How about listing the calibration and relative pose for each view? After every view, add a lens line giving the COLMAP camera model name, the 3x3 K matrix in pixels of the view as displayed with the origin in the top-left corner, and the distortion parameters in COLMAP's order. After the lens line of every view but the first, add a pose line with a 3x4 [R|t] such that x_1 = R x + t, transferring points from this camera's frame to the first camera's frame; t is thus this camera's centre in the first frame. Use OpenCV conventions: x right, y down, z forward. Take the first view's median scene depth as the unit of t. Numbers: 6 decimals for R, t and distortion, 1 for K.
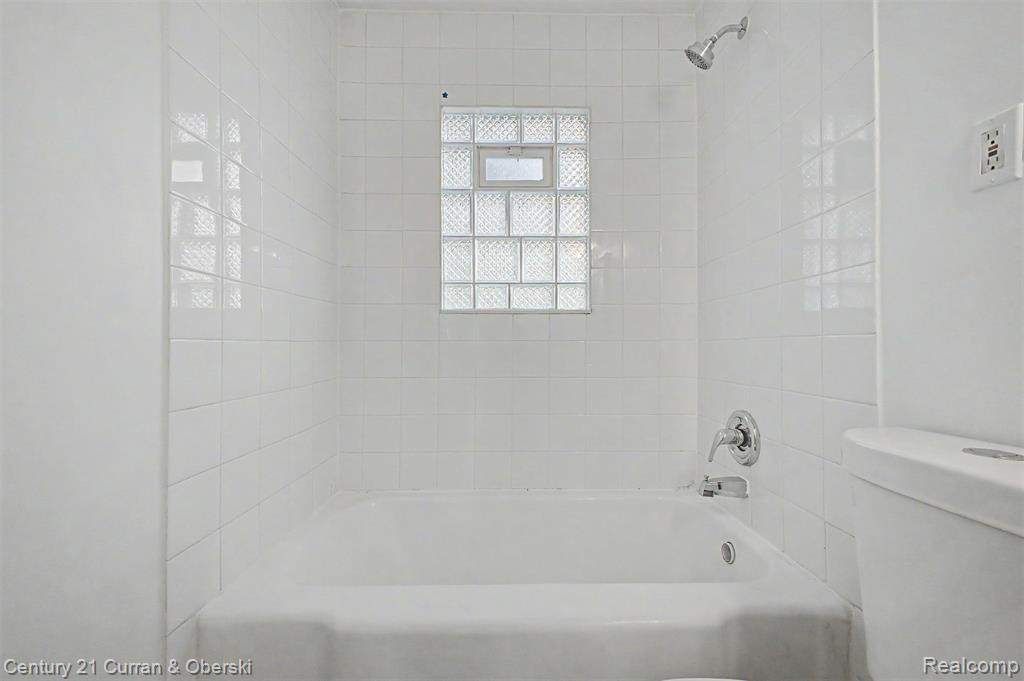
lens RADIAL K [[412.2, 0, 506.1], [0, 412.2, 339.9], [0, 0, 1]] dist [0.004455, -0.000374]
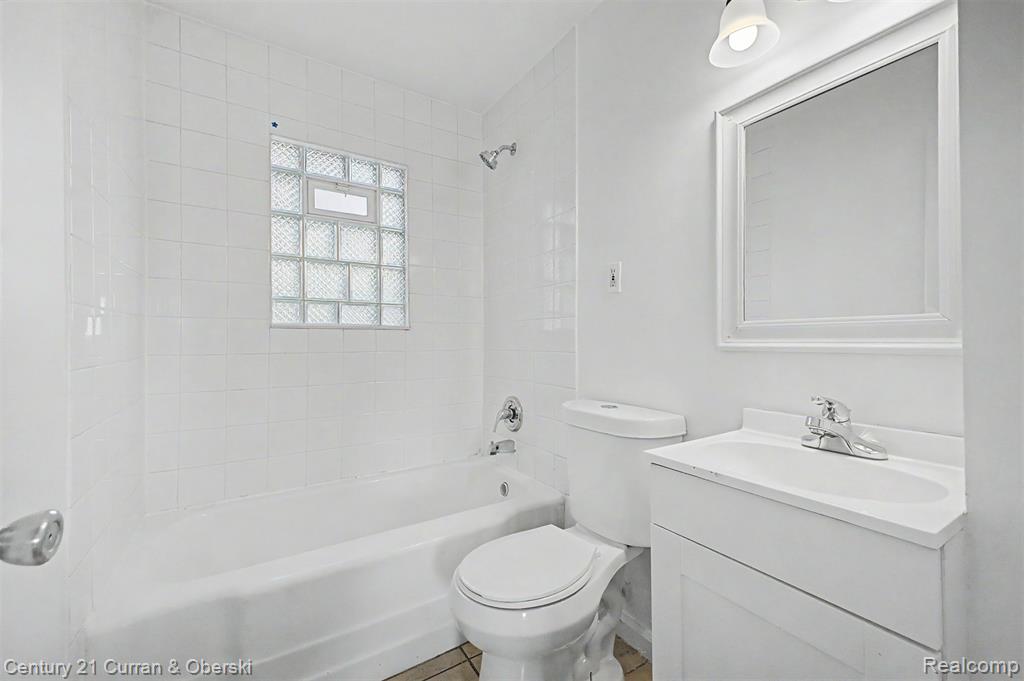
lens RADIAL K [[412.2, 0, 514.8], [0, 412.2, 339.0], [0, 0, 1]] dist [0.004455, -0.000374]
pose [[0.844609, -0.003009, 0.535375, -0.201746], [-0.003546, 0.999931, 0.011214, -0.050454], [-0.535371, -0.011370, 0.844540, -0.252711]]
